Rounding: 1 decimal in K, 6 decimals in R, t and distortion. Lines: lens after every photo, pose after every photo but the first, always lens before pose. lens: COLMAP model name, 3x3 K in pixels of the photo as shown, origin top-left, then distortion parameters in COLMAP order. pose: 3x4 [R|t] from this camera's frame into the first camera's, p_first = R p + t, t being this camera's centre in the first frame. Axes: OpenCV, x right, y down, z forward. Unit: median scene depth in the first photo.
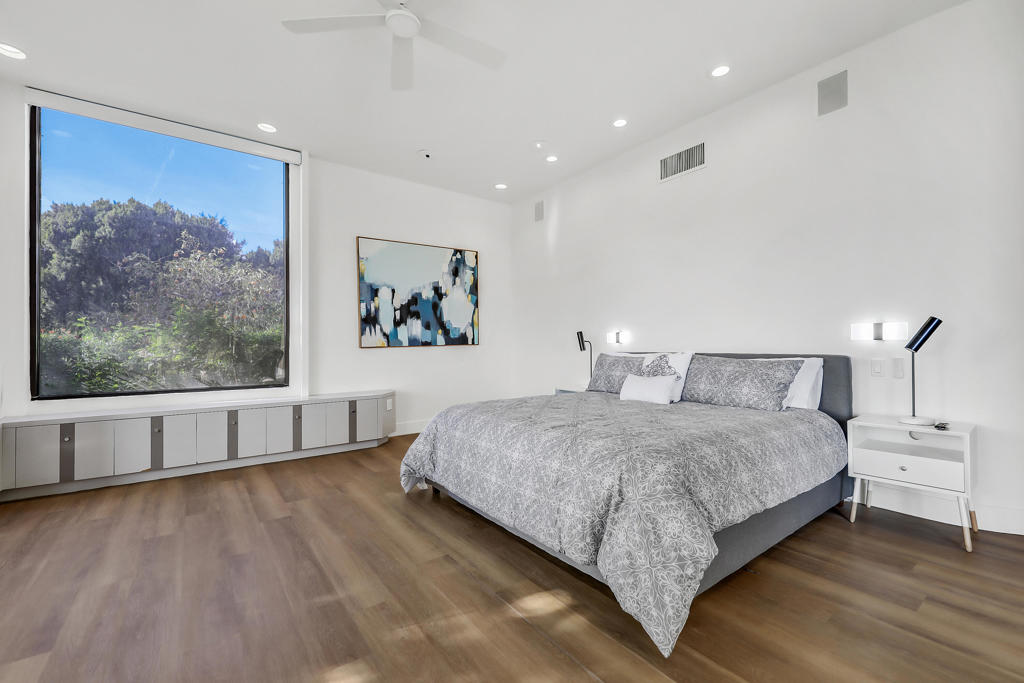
lens RADIAL K [[439.8, 0, 515.8], [0, 439.8, 340.2], [0, 0, 1]] dist [0.003628, 0.000205]
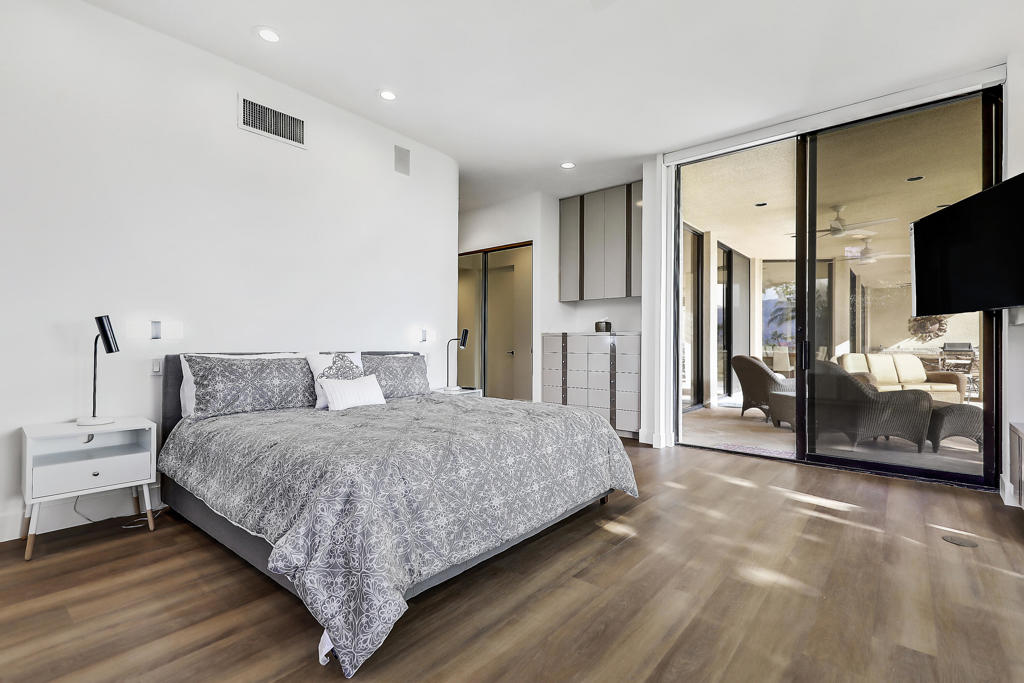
lens RADIAL K [[474.5, 0, 514.7], [0, 474.5, 345.6], [0, 0, 1]] dist [0.002607, 0.000182]
pose [[-0.255677, -0.002927, 0.966758, -0.885331], [-0.020833, 0.999780, -0.002482, 0.012399], [-0.966538, -0.020776, -0.255681, 1.137444]]
